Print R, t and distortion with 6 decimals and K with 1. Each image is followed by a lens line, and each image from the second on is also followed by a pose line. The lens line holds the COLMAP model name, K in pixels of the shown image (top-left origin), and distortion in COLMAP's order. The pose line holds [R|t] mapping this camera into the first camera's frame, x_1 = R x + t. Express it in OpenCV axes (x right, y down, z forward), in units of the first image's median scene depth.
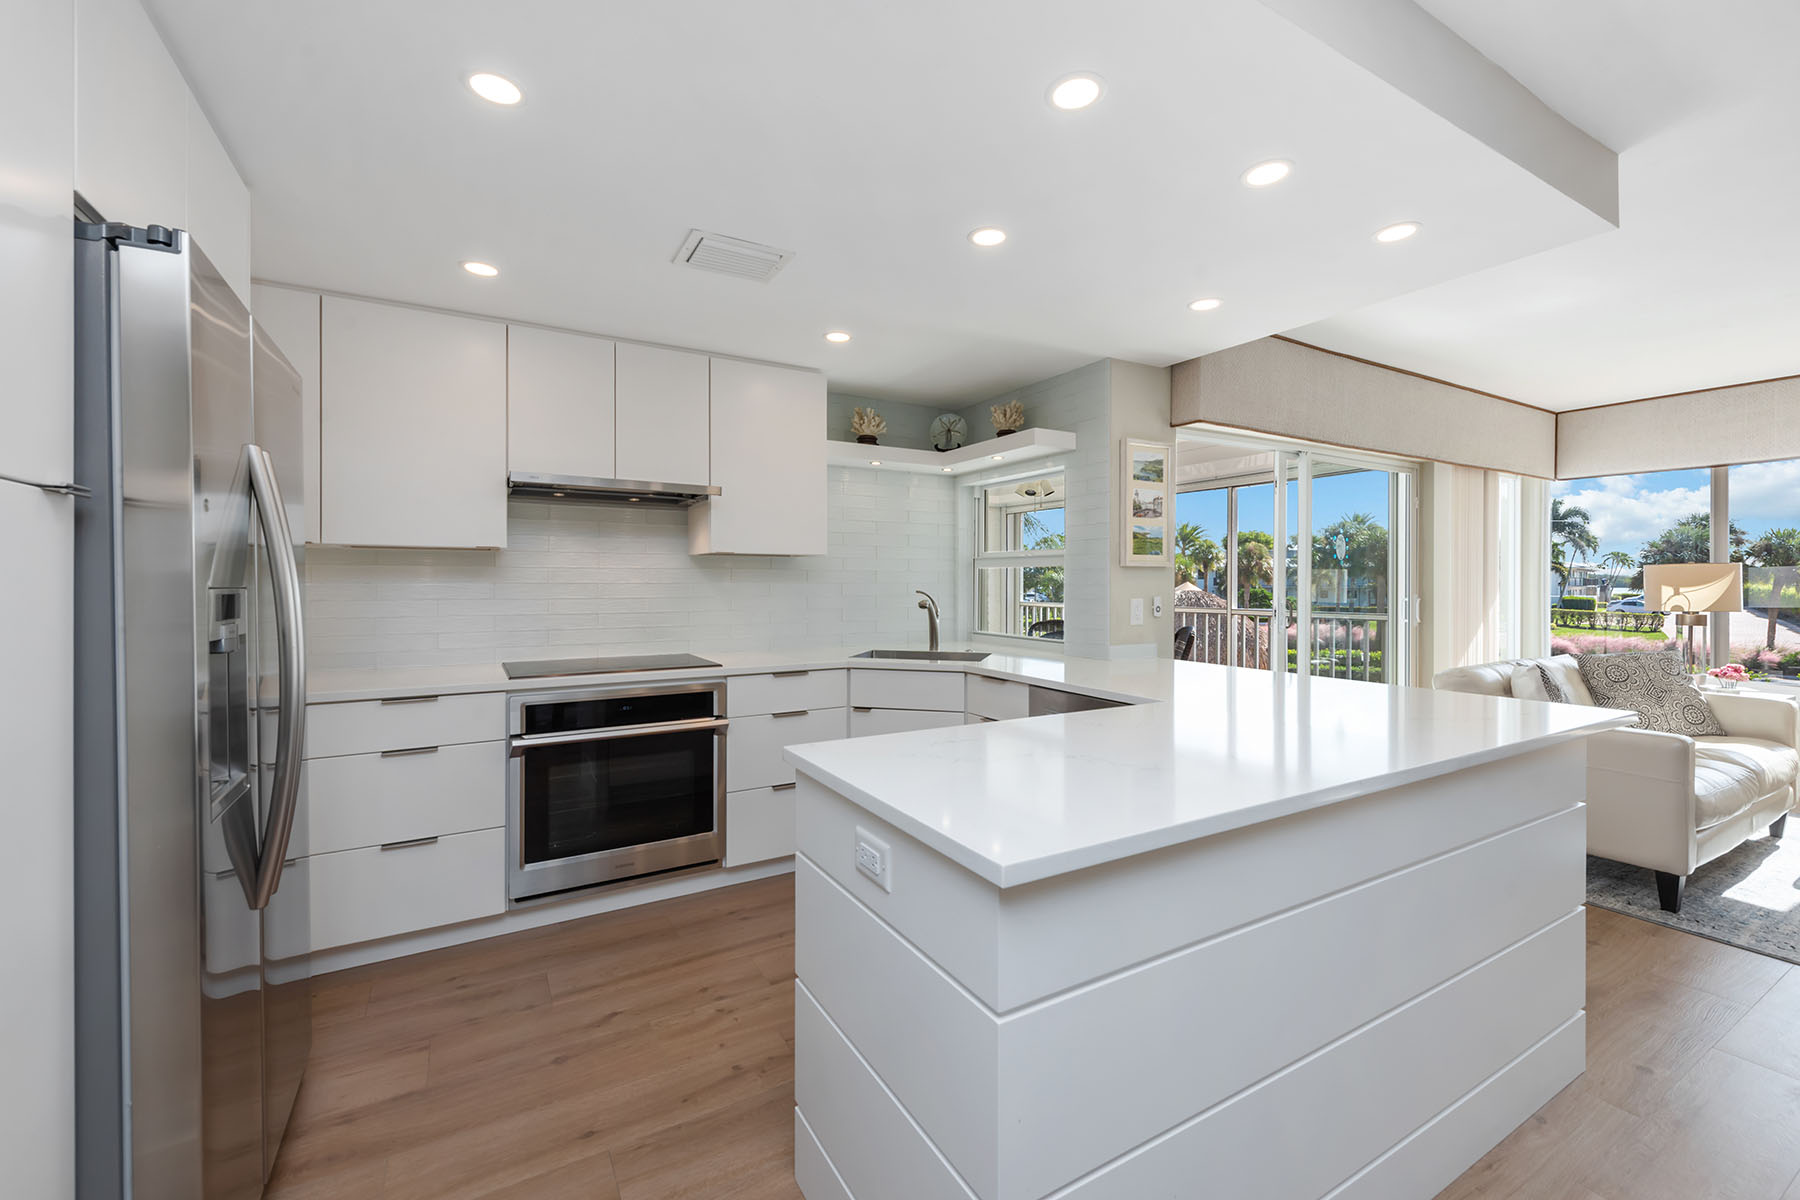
lens RADIAL K [[752.3, 0, 885.0], [0, 752.3, 581.3], [0, 0, 1]] dist [-0.003447, -0.000185]
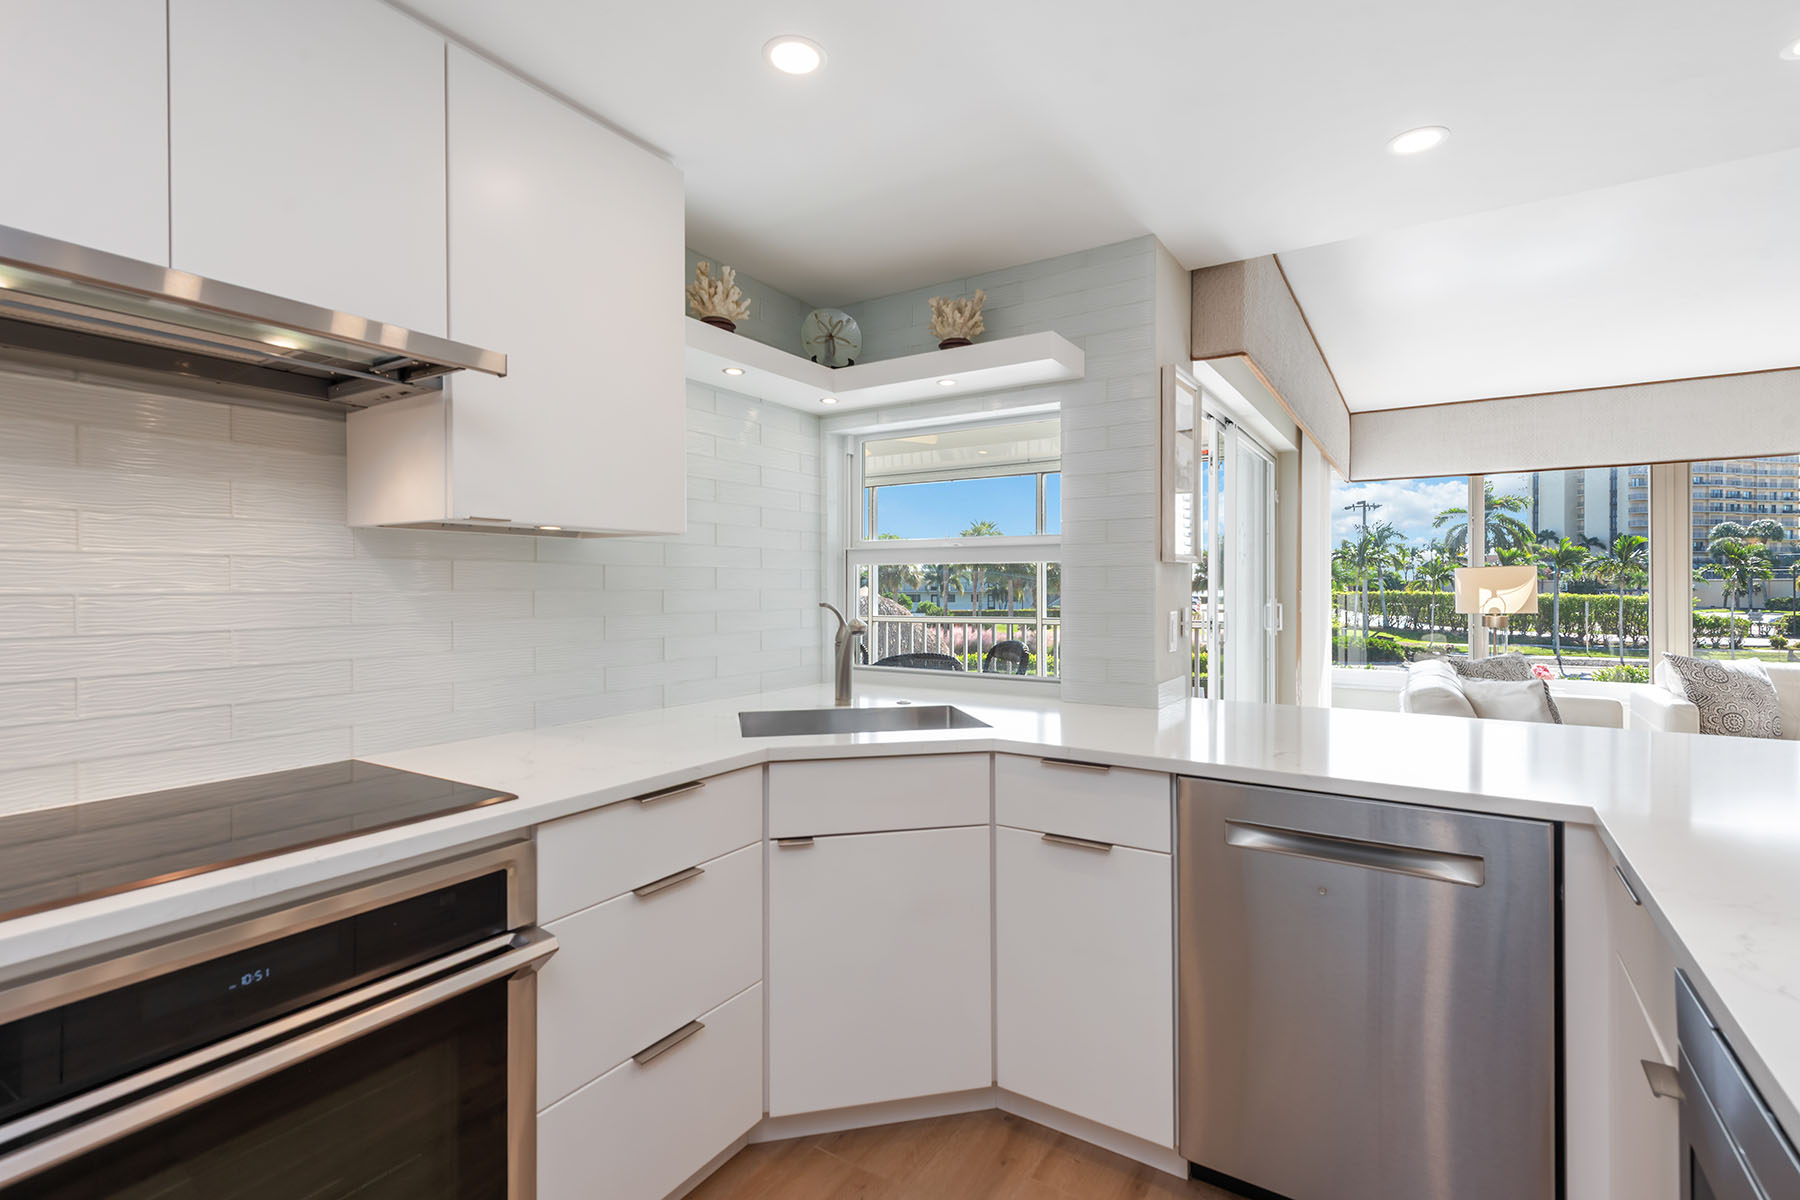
lens RADIAL K [[843.4, 0, 900.6], [0, 843.4, 584.0], [0, 0, 1]] dist [0.004535, -0.001158]
pose [[0.881174, -0.002093, 0.472787, -0.198511], [0.003731, 0.999990, -0.002526, 0.000165], [-0.472777, 0.003990, 0.881173, 0.403460]]
